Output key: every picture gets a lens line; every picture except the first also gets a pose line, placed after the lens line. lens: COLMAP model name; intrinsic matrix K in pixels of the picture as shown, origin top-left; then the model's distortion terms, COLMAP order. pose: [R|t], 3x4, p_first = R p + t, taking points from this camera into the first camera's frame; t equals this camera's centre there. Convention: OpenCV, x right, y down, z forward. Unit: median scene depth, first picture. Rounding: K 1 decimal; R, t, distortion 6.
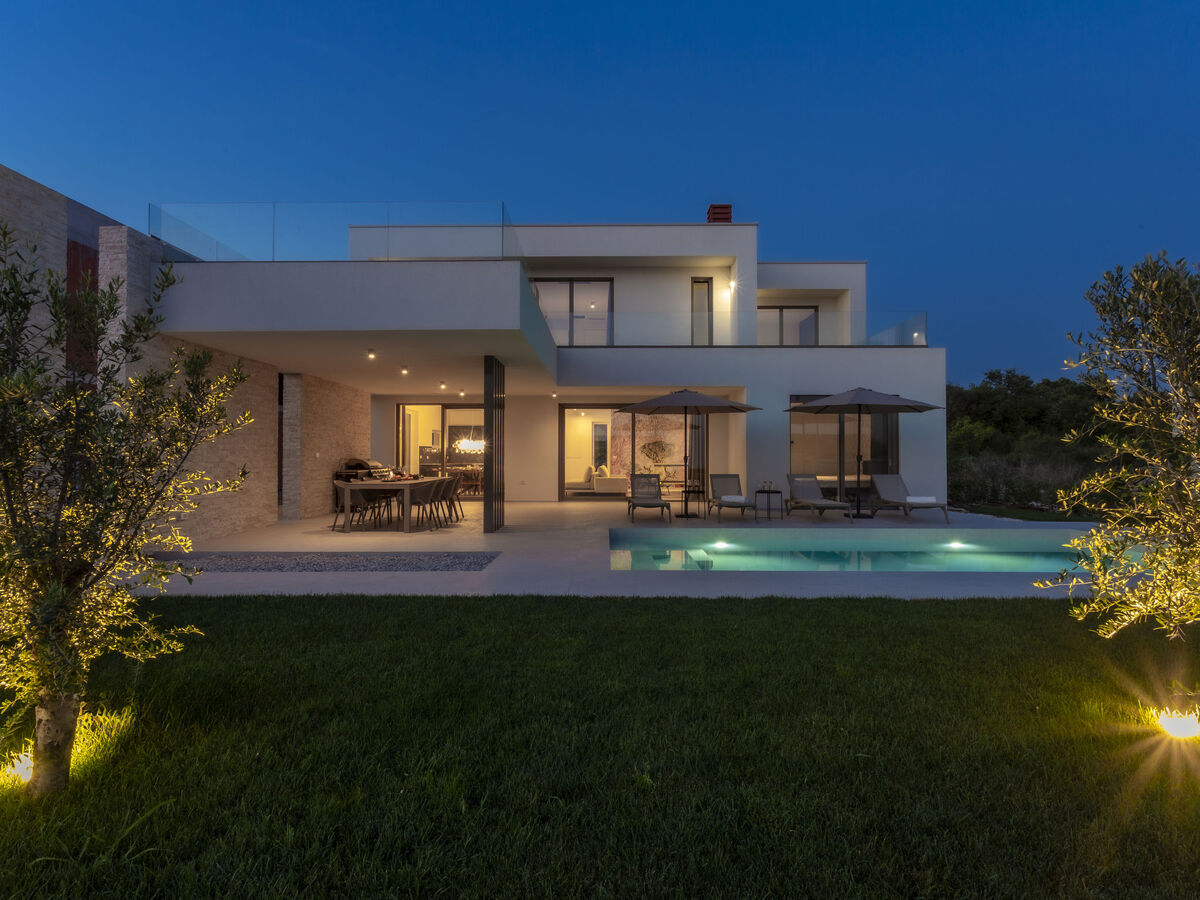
lens RADIAL K [[650.3, 0, 600.0], [0, 650.3, 450.0], [0, 0, 1]] dist [0.000112, 0.000891]
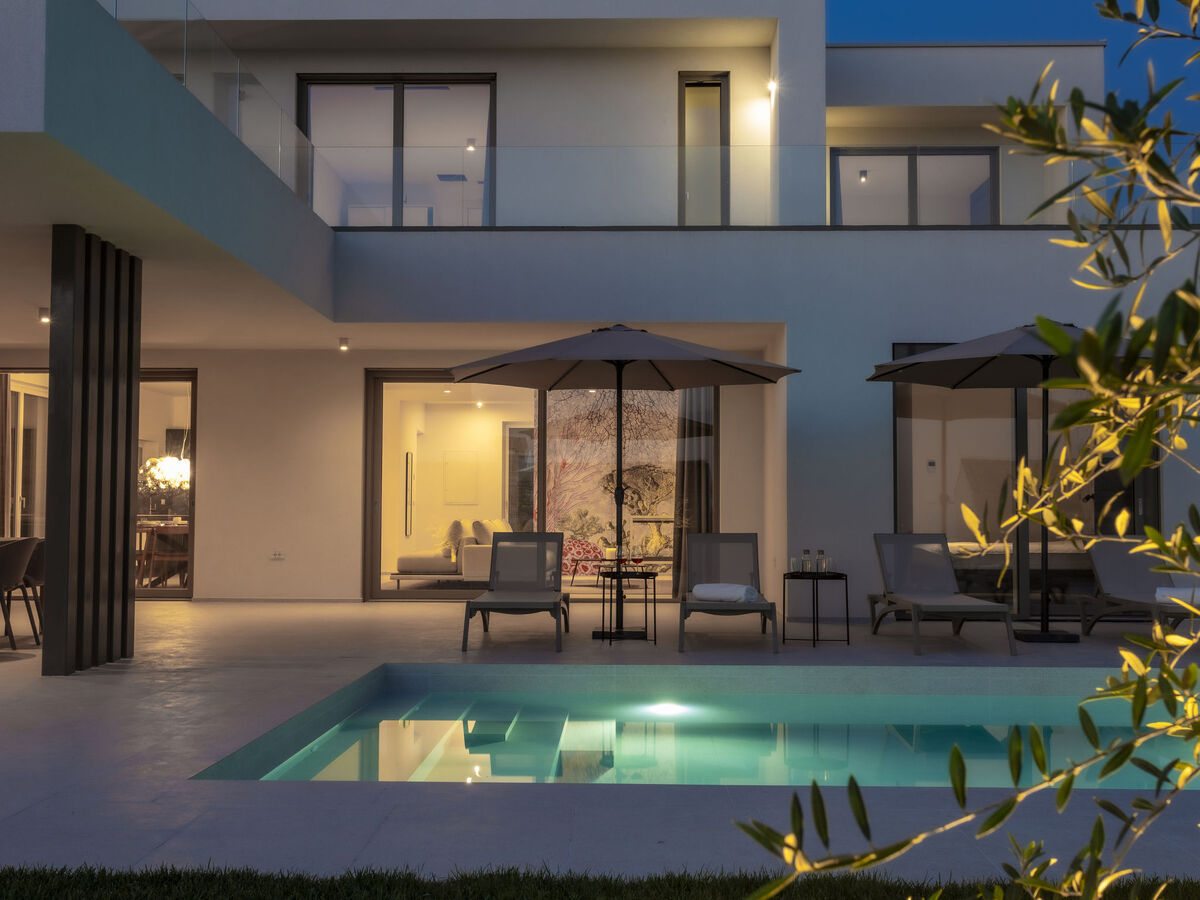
lens RADIAL K [[1397.2, 0, 600.0], [0, 1397.2, 450.0], [0, 0, 1]] dist [0.000295, 0.006822]
pose [[0.999881, 0.001727, -0.015337, 0.148591], [-0.002265, 0.999381, -0.035114, 0.018478], [0.015267, 0.035144, 0.999266, 0.139920]]
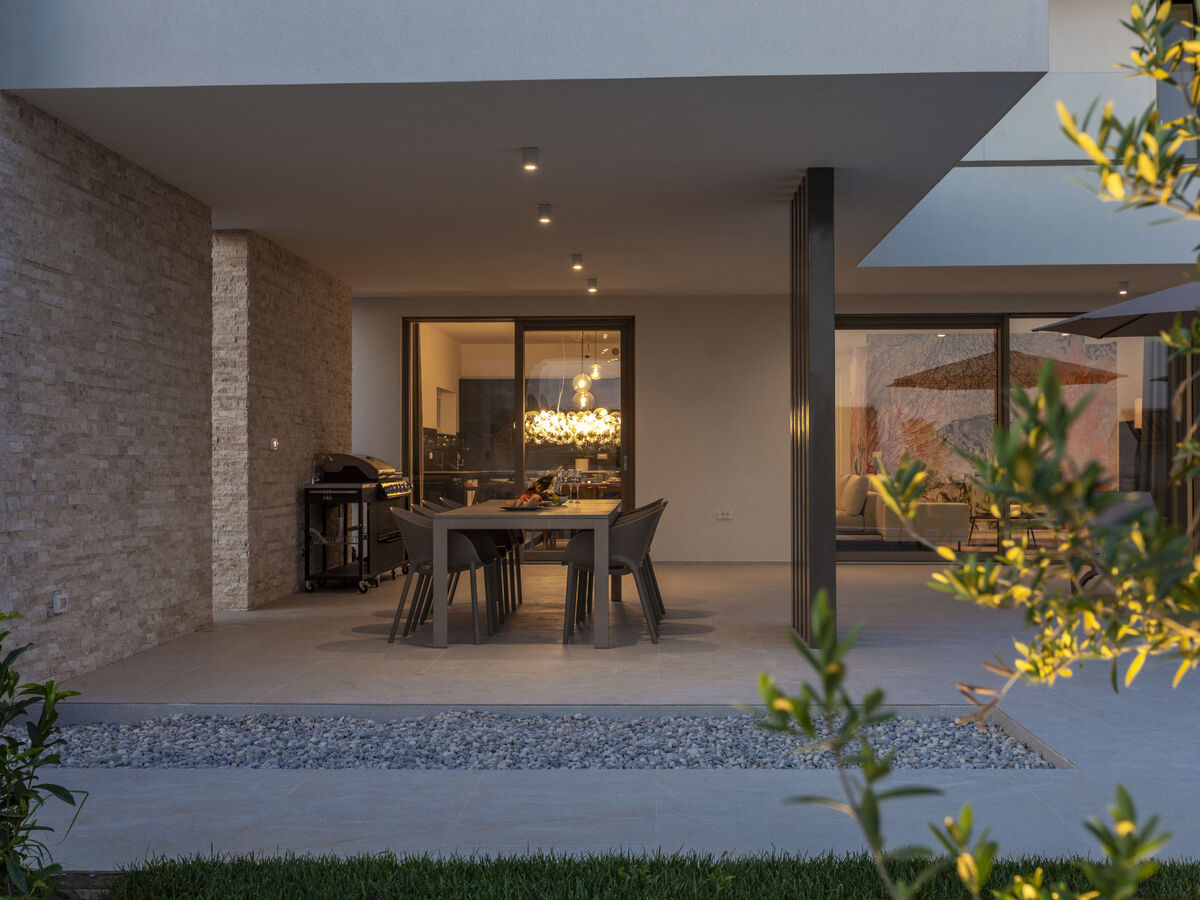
lens RADIAL K [[1499.1, 0, 600.0], [0, 1499.1, 450.0], [0, 0, 1]] dist [0.028083, 0.008842]
pose [[0.999527, -0.003201, -0.030601, -0.237520], [0.003260, 0.999993, 0.001885, 0.011607], [0.030595, -0.001984, 0.999530, 0.127966]]
